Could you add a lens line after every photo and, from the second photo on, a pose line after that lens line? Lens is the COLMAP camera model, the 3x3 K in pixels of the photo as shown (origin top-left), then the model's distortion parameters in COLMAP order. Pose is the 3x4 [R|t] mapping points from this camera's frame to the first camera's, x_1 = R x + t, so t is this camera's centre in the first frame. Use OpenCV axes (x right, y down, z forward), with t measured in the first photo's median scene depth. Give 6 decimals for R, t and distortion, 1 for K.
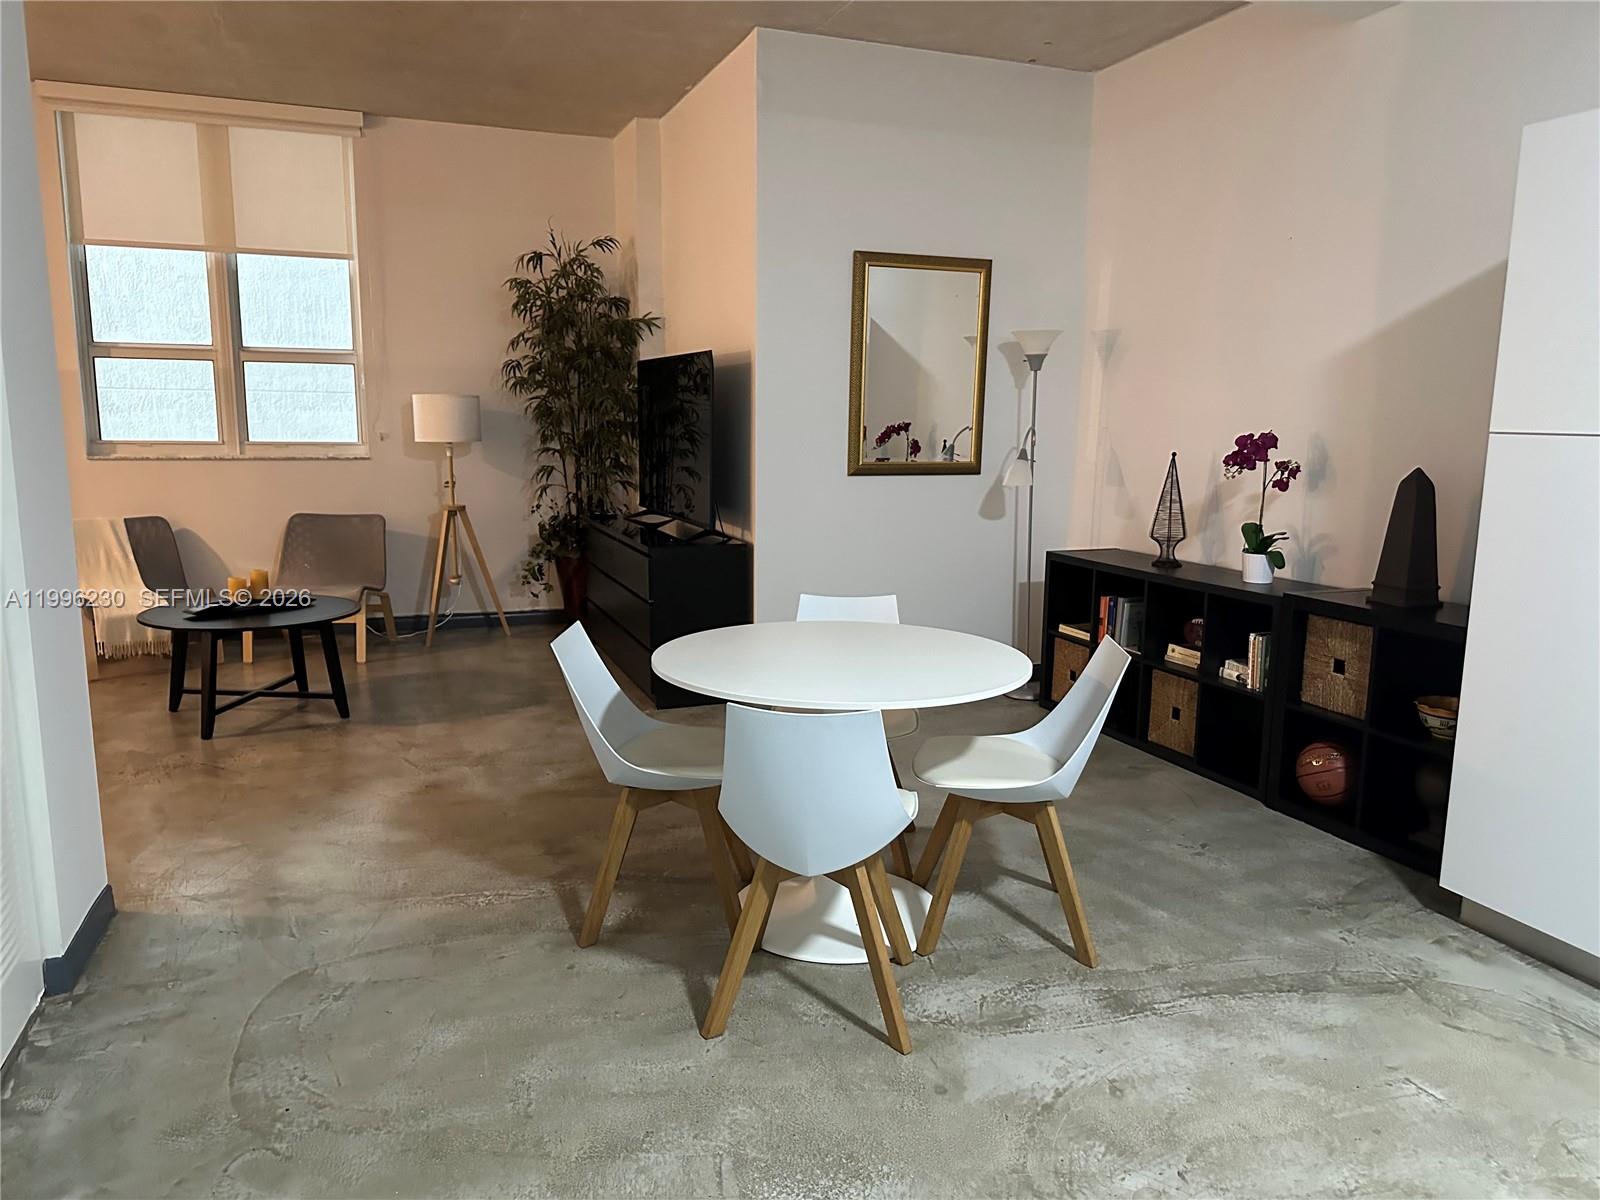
lens RADIAL K [[1150.6, 0, 800.0], [0, 1150.6, 600.0], [0, 0, 1]] dist [0.094467, -0.139475]
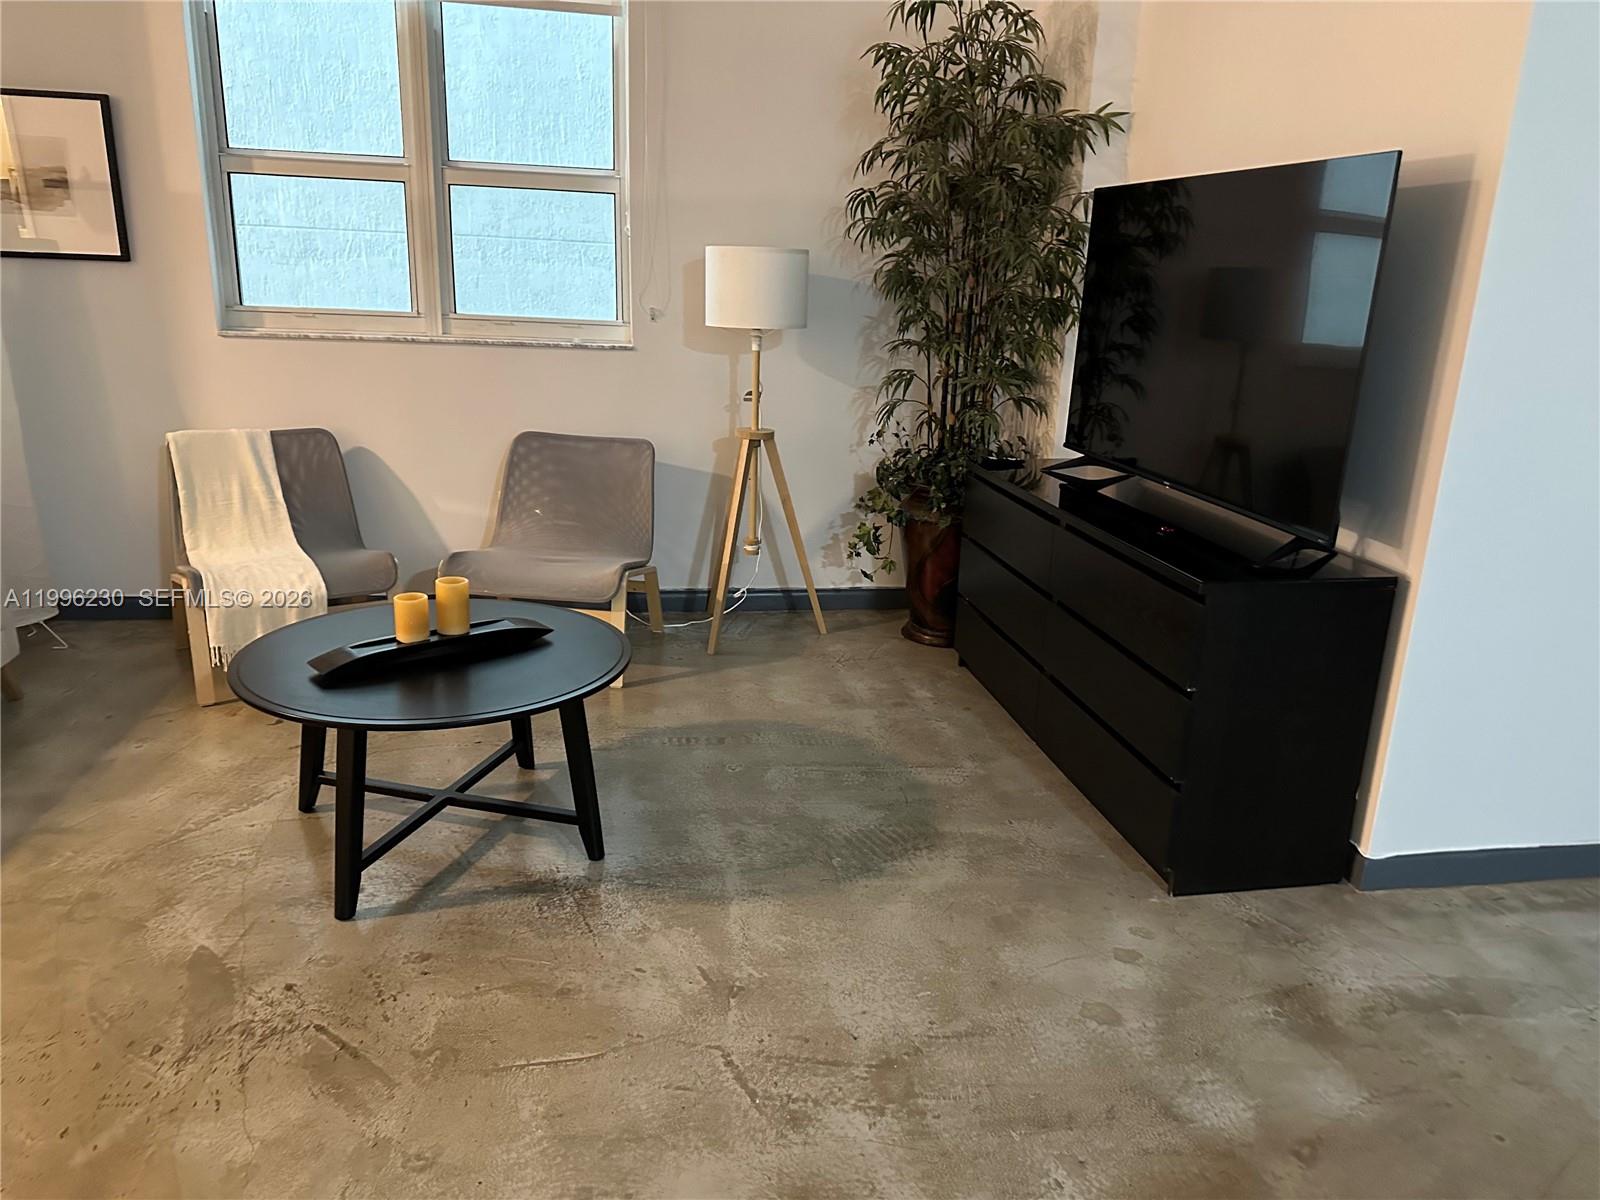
lens RADIAL K [[1123.5, 0, 806.4], [0, 1123.5, 605.8], [0, 0, 1]] dist [0.118382, -0.159339]
pose [[0.984320, 0.074439, -0.159916, -0.170151], [-0.054082, 0.990288, 0.128080, -0.068412], [0.167897, -0.117423, 0.978786, 0.399888]]
